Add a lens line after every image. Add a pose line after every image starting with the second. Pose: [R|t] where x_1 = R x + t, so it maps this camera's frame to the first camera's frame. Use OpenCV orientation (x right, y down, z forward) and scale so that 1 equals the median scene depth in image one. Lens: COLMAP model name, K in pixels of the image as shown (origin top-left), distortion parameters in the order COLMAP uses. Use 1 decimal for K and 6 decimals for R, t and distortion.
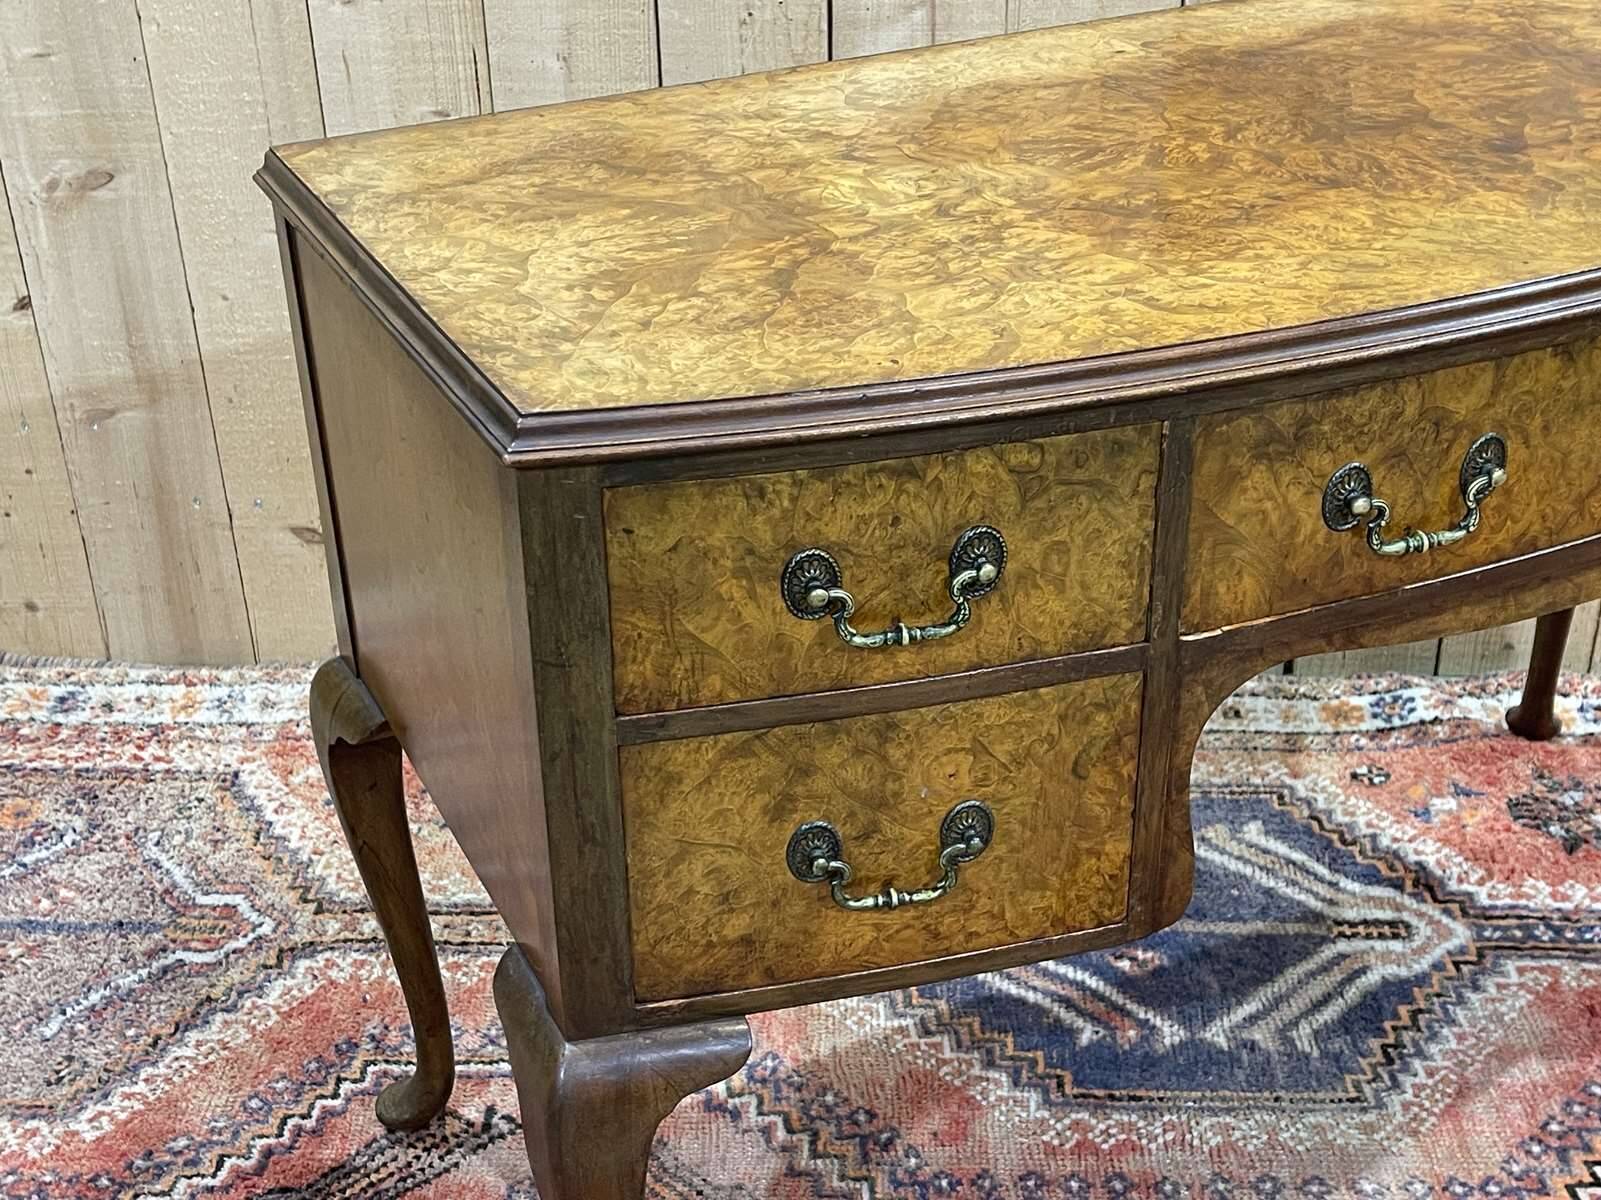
lens RADIAL K [[2075.4, 0, 809.4], [0, 2075.4, 614.6], [0, 0, 1]] dist [0.056862, 0.000000]
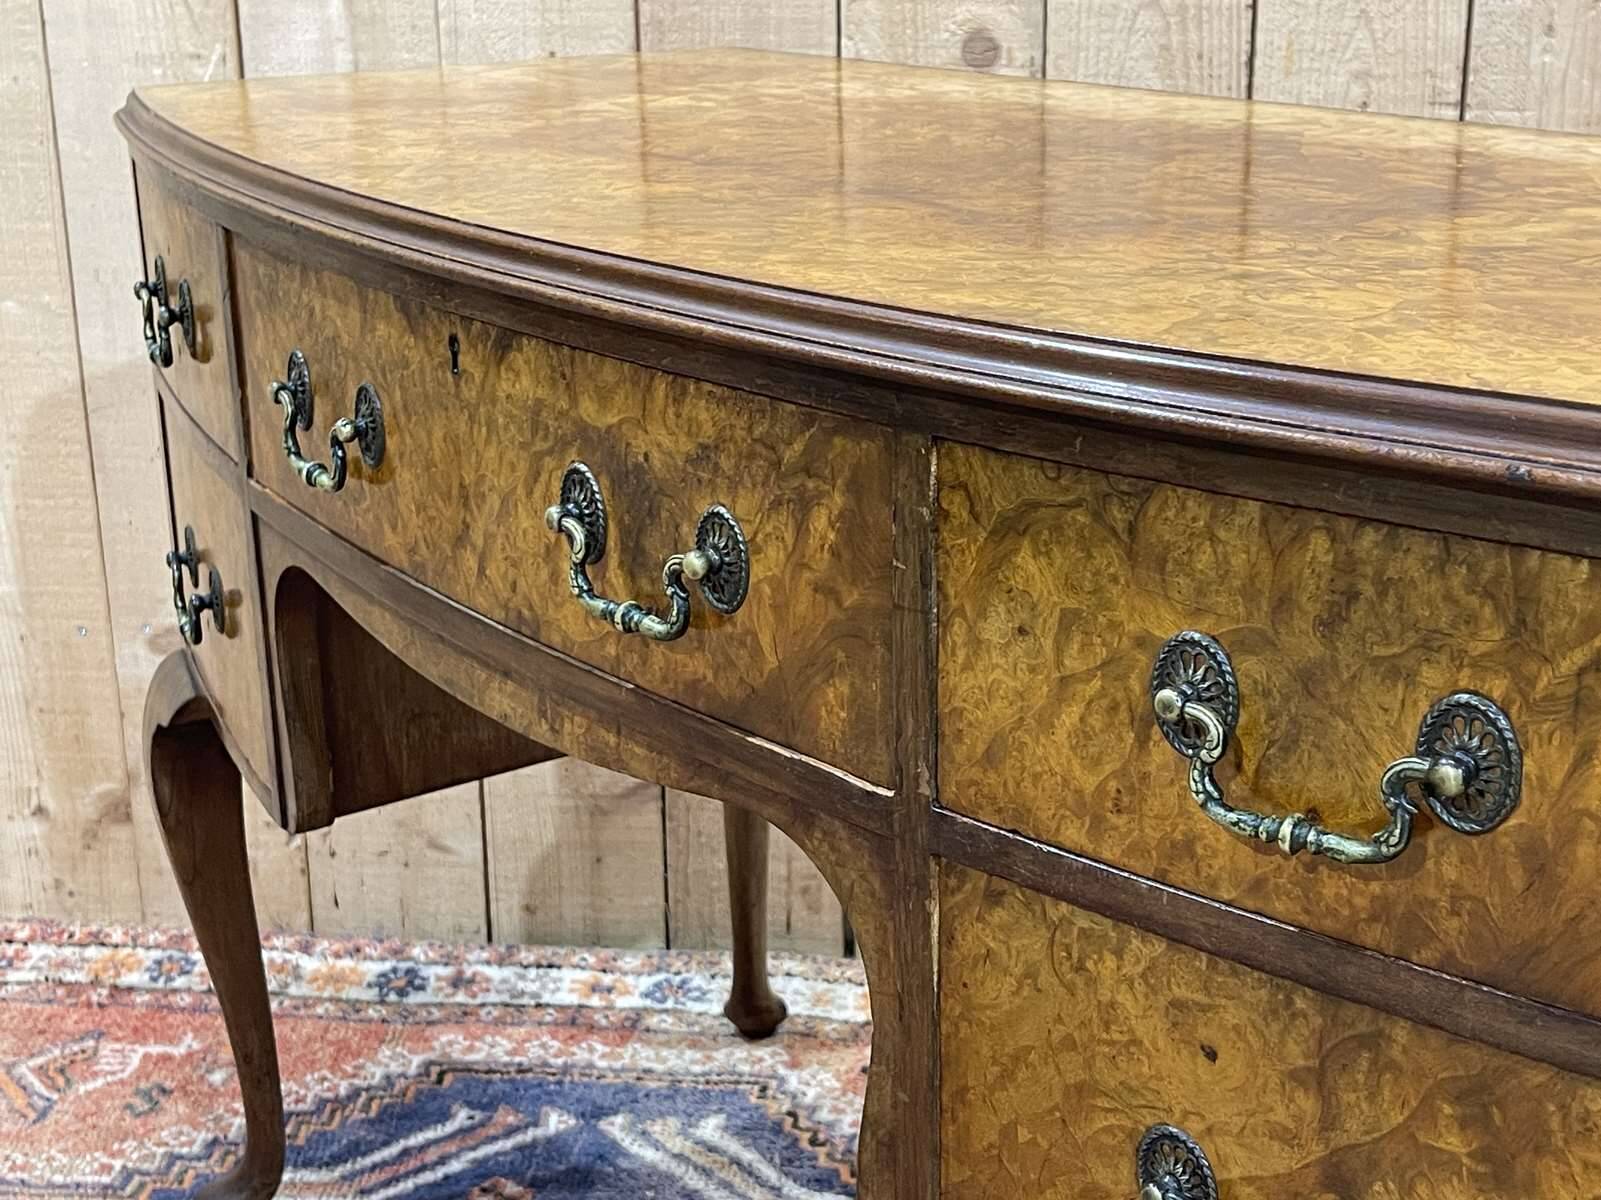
lens RADIAL K [[2276.9, 0, 836.2], [0, 2276.9, 613.1], [0, 0, 1]] dist [0.049999, 0.000000]
pose [[0.998085, 0.029742, -0.054241, 0.331035], [-0.039976, 0.979258, -0.198634, 0.090521], [0.047208, 0.200422, 0.978572, 0.108515]]
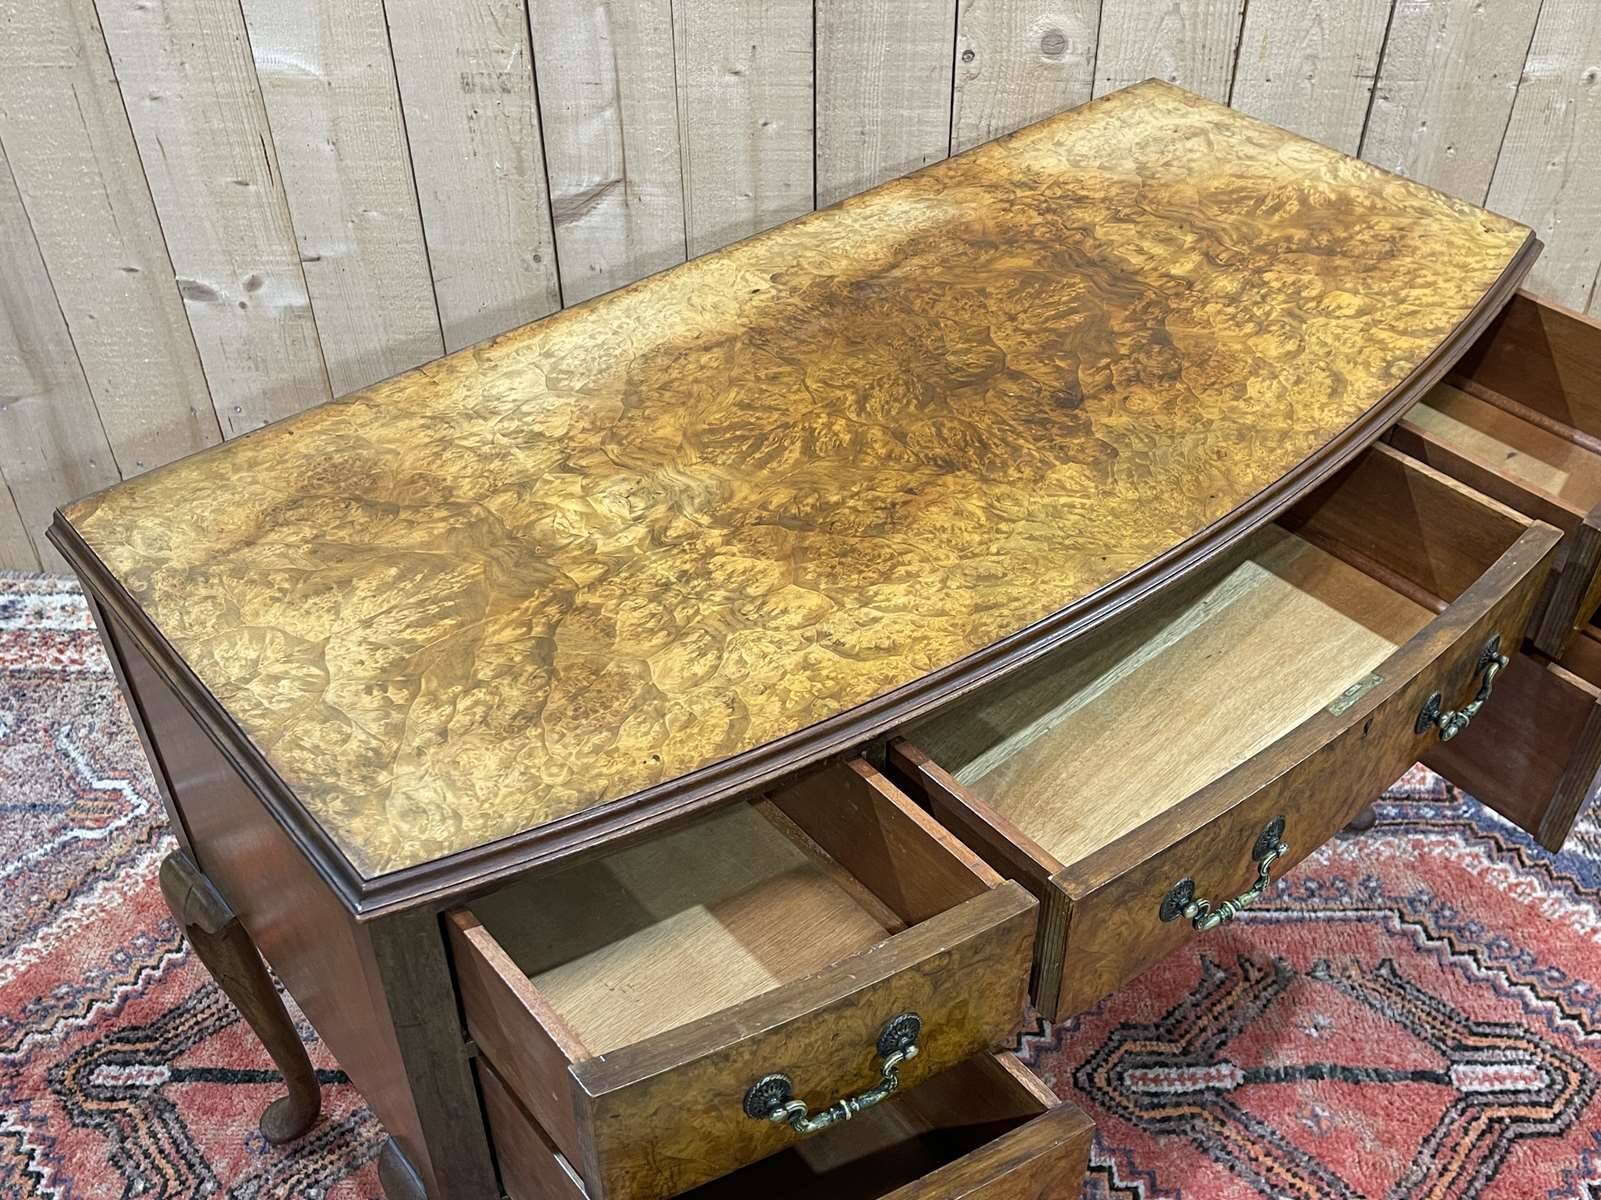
lens RADIAL K [[1612.7, 0, 803.5], [0, 1612.7, 608.5], [0, 0, 1]] dist [0.032530, 0.000000]
pose [[0.999859, -0.003477, 0.016403, 0.161071], [0.000449, 0.983458, 0.181134, -0.176896], [-0.016762, -0.181101, 0.983322, -0.028662]]
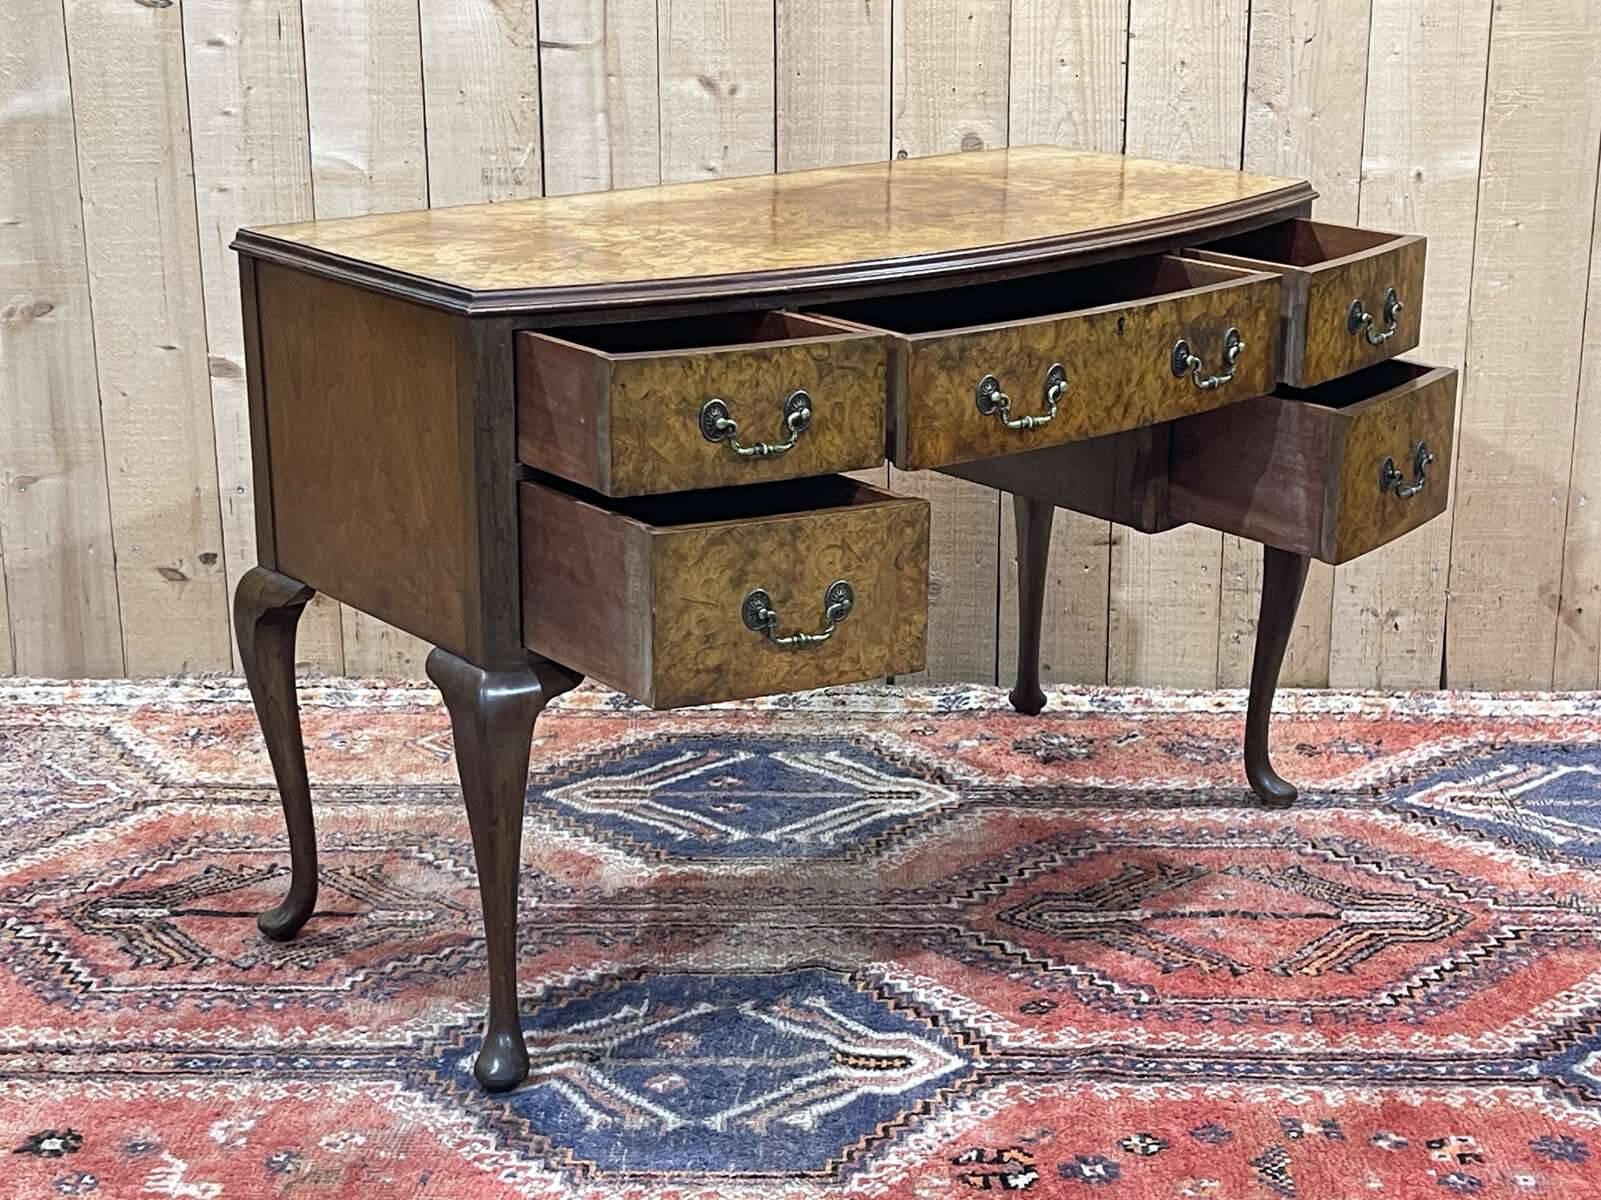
lens RADIAL K [[2531.2, 0, 807.6], [0, 2531.2, 617.2], [0, 0, 1]] dist [0.091651, 0.000000]
pose [[0.999847, 0.011294, 0.013381, 0.187960], [-0.008045, 0.975047, -0.221854, 0.430193], [-0.015553, 0.221713, 0.974988, -0.763173]]
